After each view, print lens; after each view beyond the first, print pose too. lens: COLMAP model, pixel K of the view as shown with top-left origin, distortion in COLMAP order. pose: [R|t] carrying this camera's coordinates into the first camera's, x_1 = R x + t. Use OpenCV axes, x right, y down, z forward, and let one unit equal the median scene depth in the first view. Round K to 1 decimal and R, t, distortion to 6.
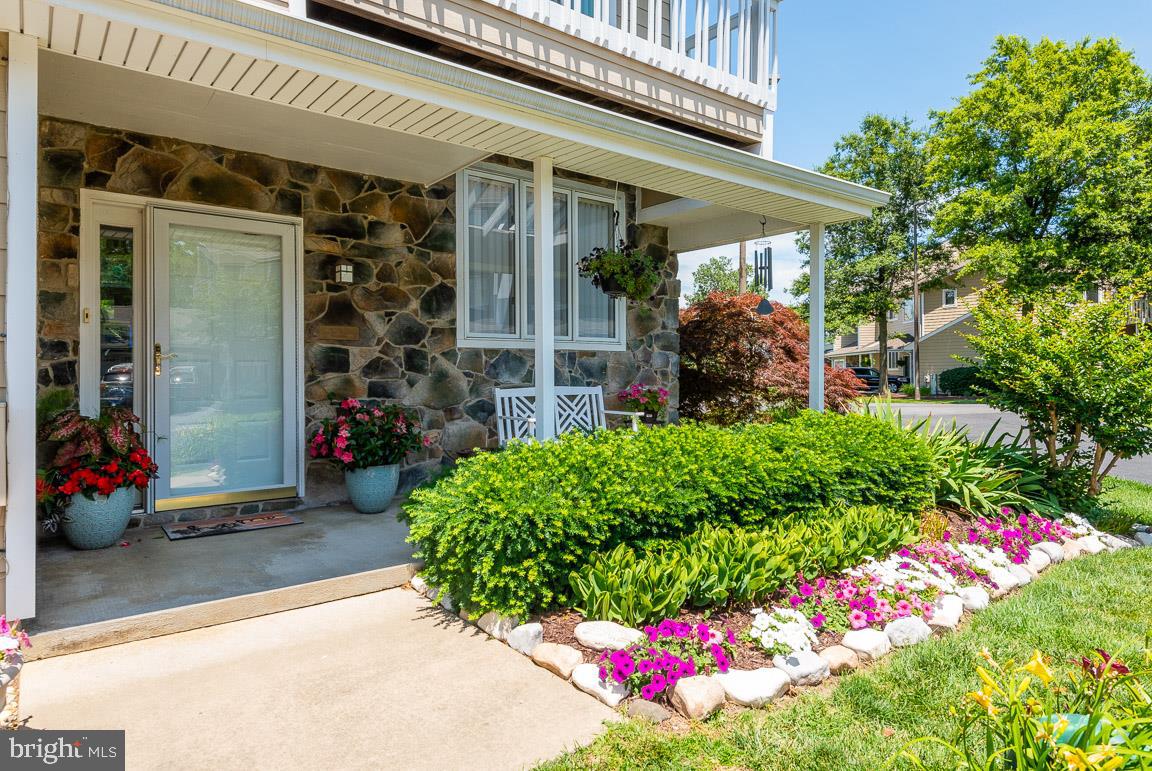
lens RADIAL K [[684.1, 0, 578.4], [0, 684.1, 379.1], [0, 0, 1]] dist [0.000680, -0.003005]
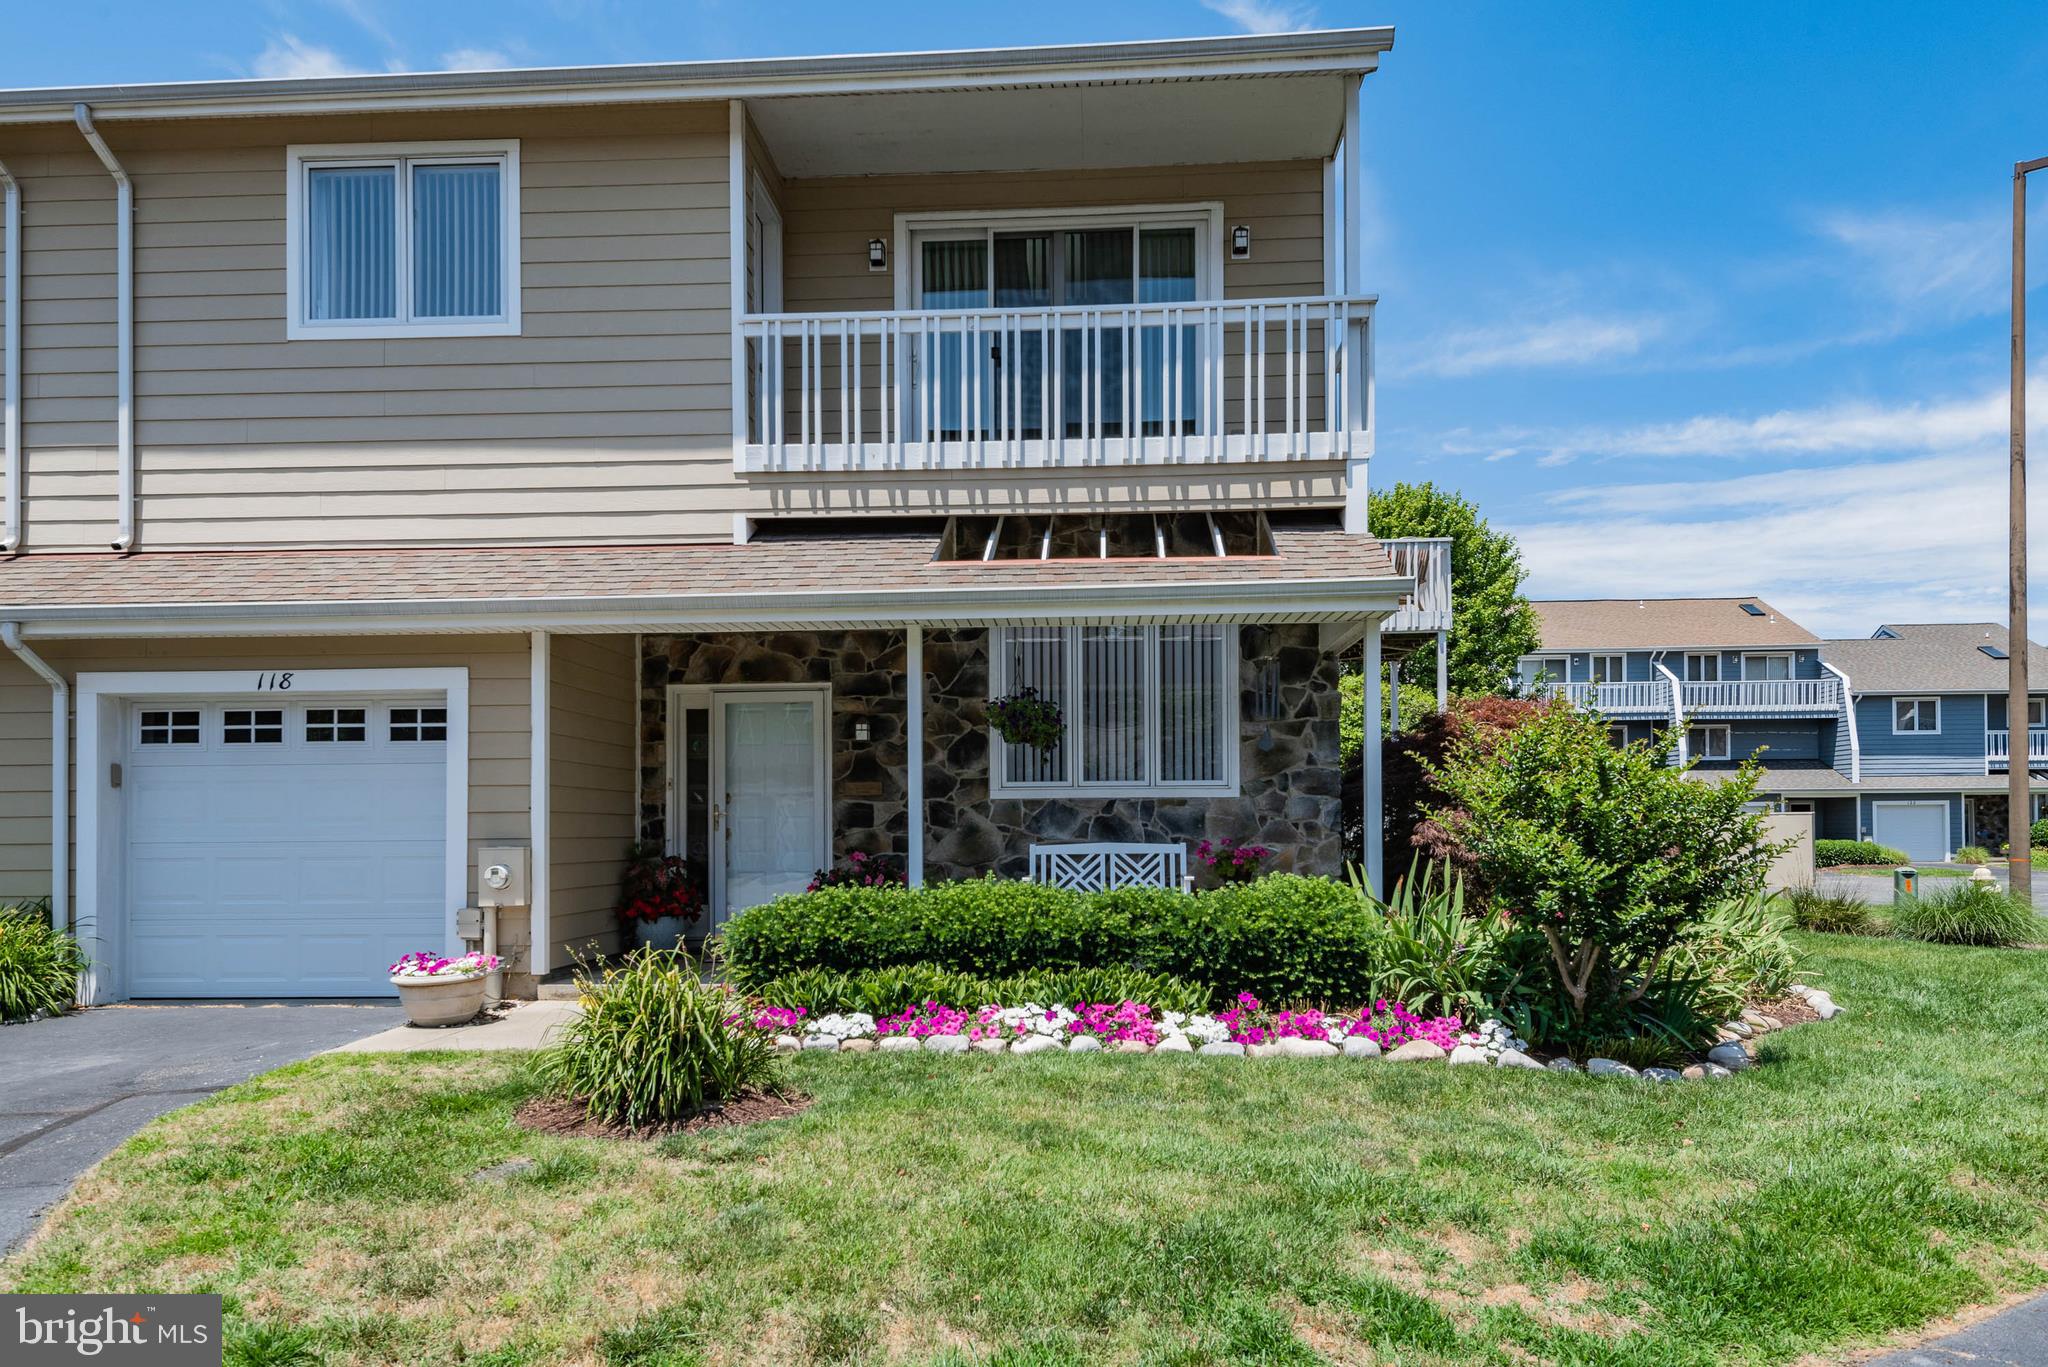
lens RADIAL K [[1372.7, 0, 1011.9], [0, 1372.7, 802.6], [0, 0, 1]] dist [-0.000170, -0.000006]
pose [[0.726271, -0.004922, -0.687391, 1.146252], [-0.000567, 0.999970, -0.007759, -0.028745], [0.687408, 0.006025, 0.726246, -0.323451]]
